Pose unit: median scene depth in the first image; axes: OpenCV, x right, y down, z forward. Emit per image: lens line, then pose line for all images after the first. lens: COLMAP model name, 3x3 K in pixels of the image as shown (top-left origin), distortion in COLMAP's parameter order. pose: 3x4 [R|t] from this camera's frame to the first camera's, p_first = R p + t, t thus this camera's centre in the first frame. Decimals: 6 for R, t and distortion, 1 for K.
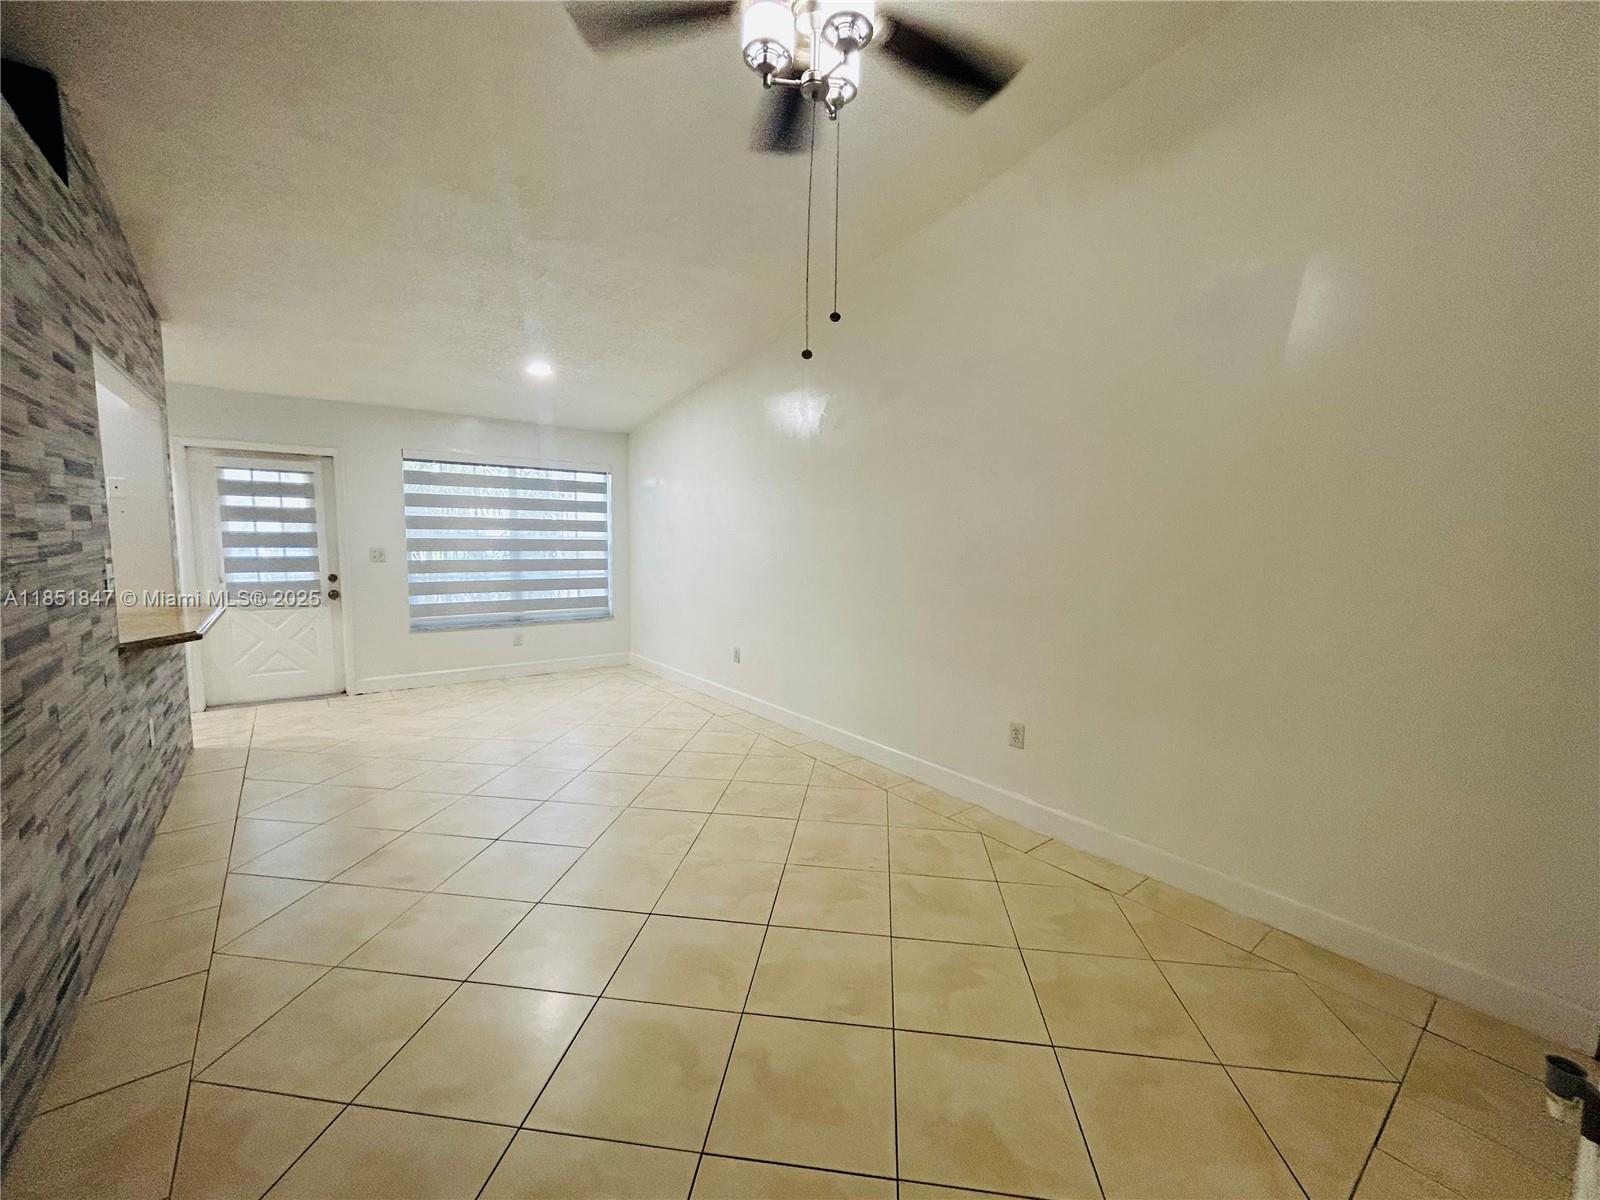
lens RADIAL K [[648.9, 0, 799.5], [0, 648.9, 598.8], [0, 0, 1]] dist [-0.000532, -0.000284]
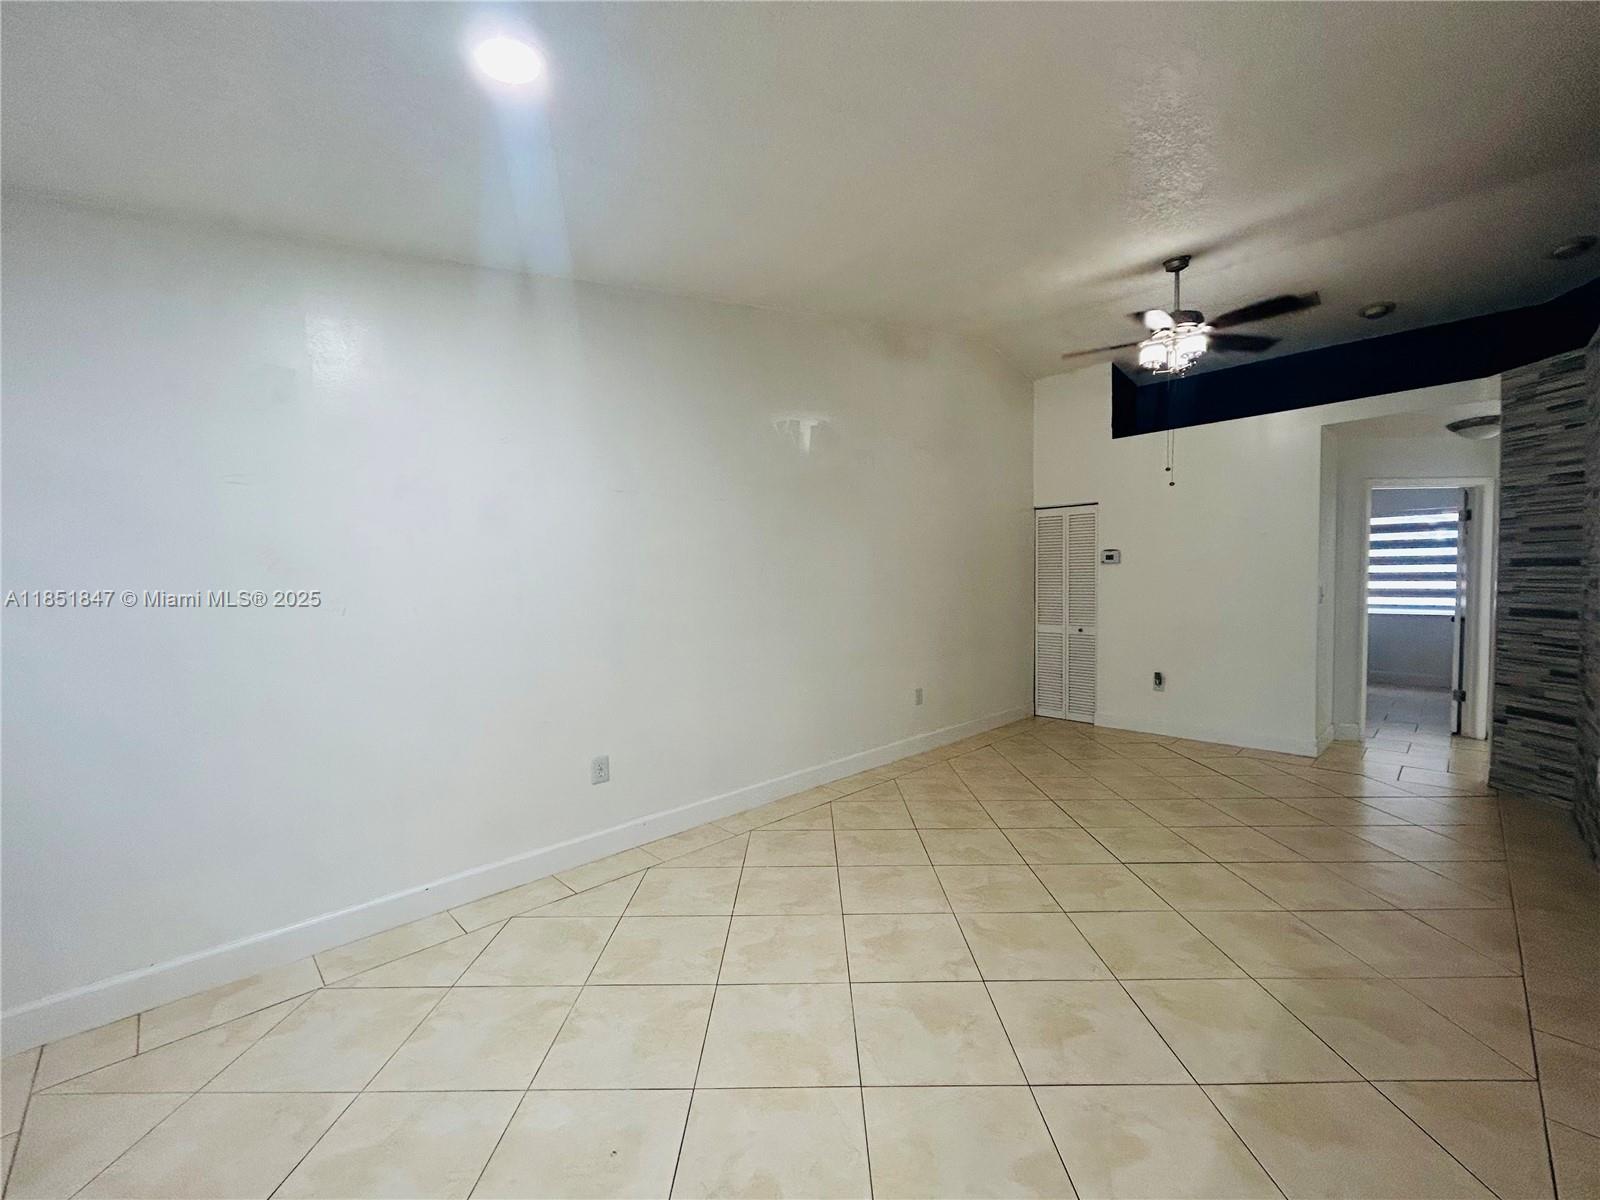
lens RADIAL K [[648.9, 0, 803.3], [0, 648.9, 597.2], [0, 0, 1]] dist [-0.000532, -0.000284]
pose [[-0.128069, -0.044290, 0.990776, -0.886597], [0.100754, 0.993253, 0.057425, -0.107862], [-0.986634, 0.107179, -0.122743, 1.107199]]
